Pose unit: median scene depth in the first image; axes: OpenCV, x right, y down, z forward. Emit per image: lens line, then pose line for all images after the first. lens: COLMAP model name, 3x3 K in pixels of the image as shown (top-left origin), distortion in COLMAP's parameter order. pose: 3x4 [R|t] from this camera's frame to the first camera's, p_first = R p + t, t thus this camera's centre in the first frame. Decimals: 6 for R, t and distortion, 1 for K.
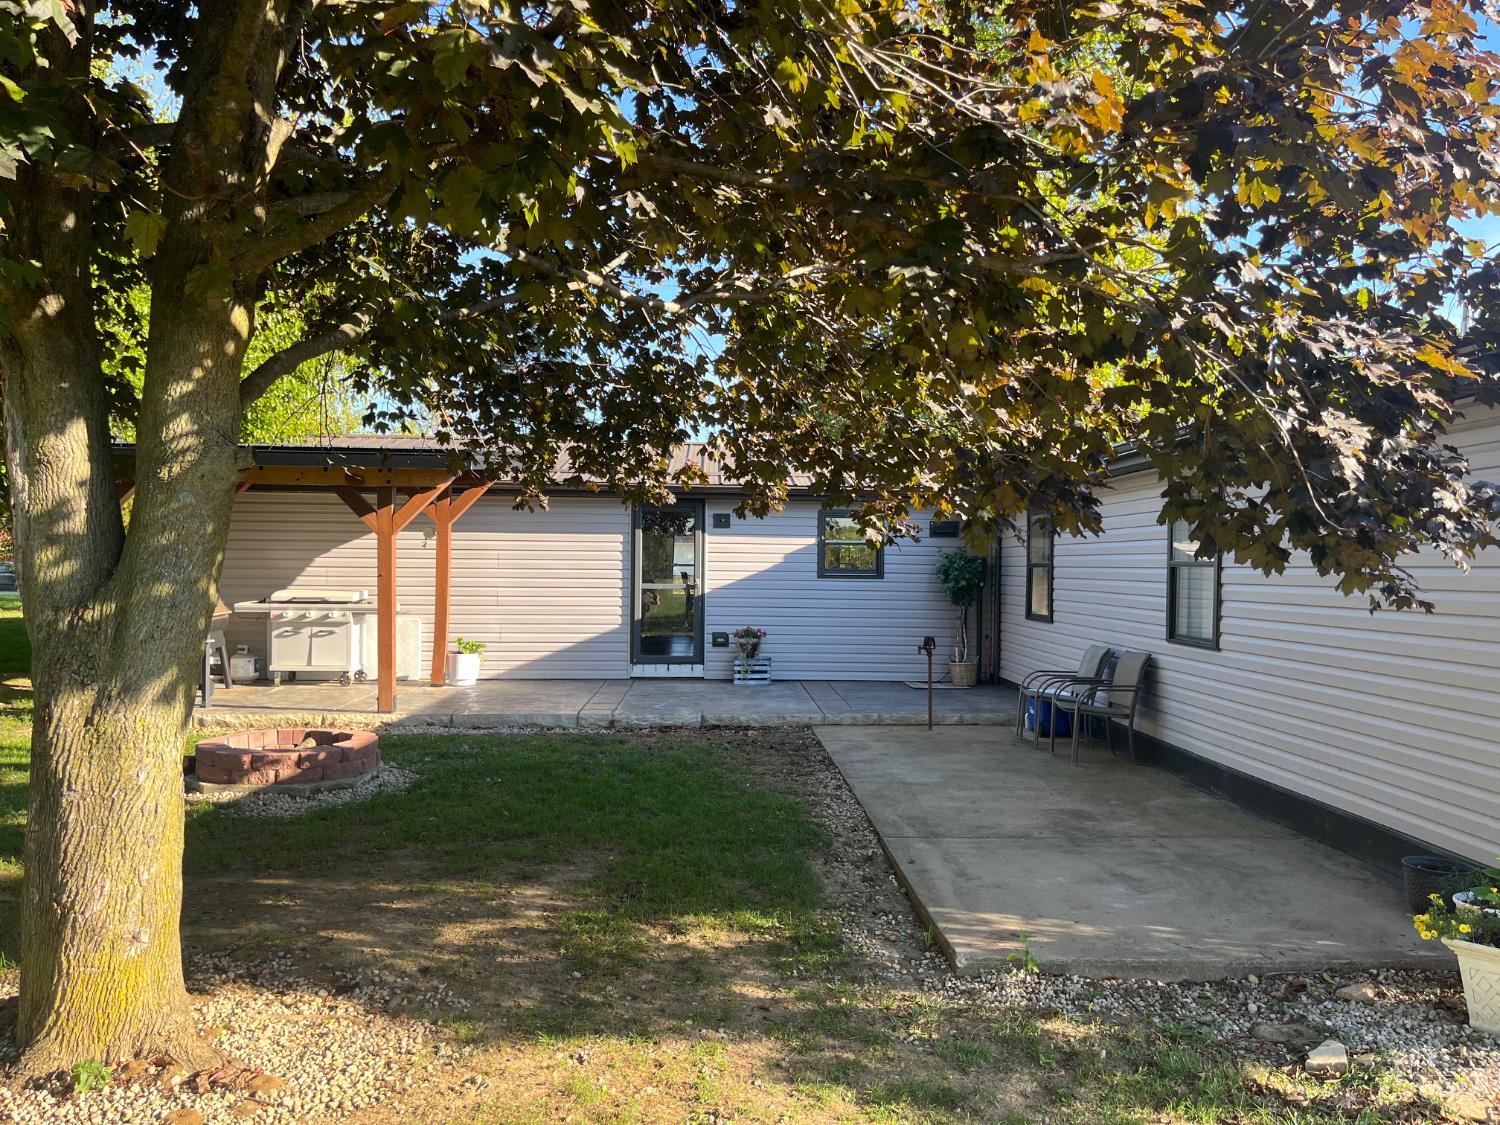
lens RADIAL K [[1148.9, 0, 750.0], [0, 1148.9, 562.5], [0, 0, 1]] dist [-0.001275, -0.001488]
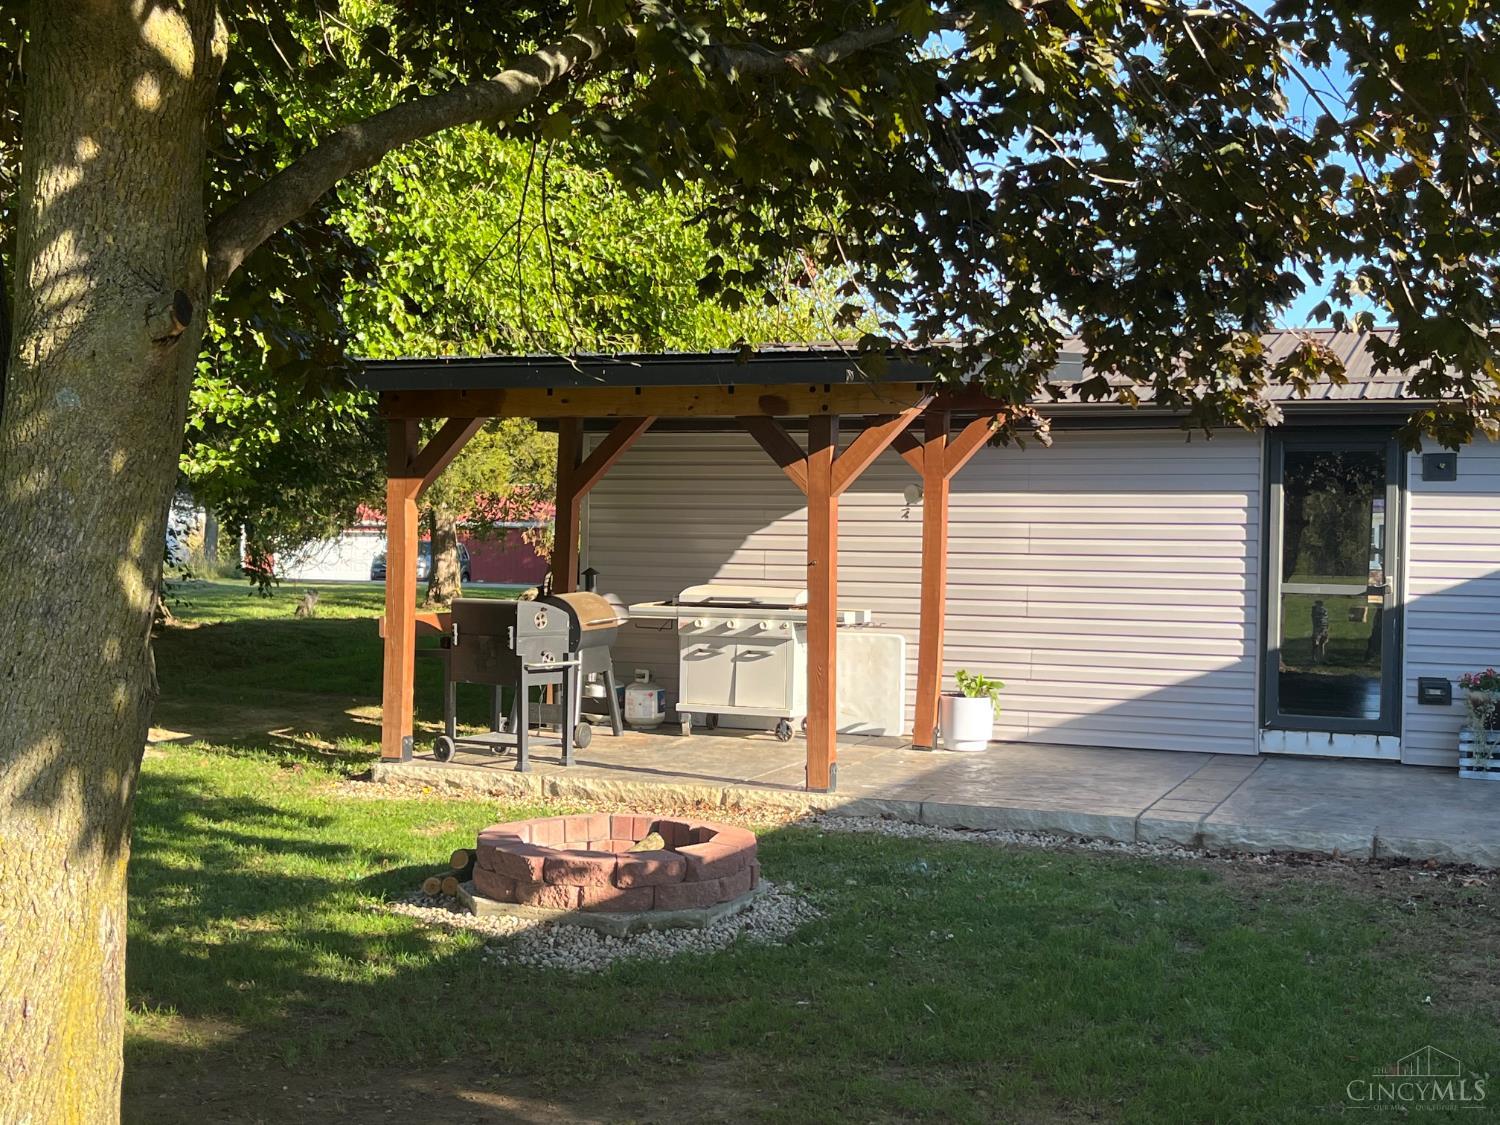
lens RADIAL K [[1785.7, 0, 753.1], [0, 1785.7, 576.0], [0, 0, 1]] dist [0.168117, -0.569715]
pose [[0.910940, 0.012618, -0.412346, 0.038279], [-0.006062, 0.999834, 0.017204, 0.001937], [0.412494, -0.013172, 0.910865, 0.137990]]
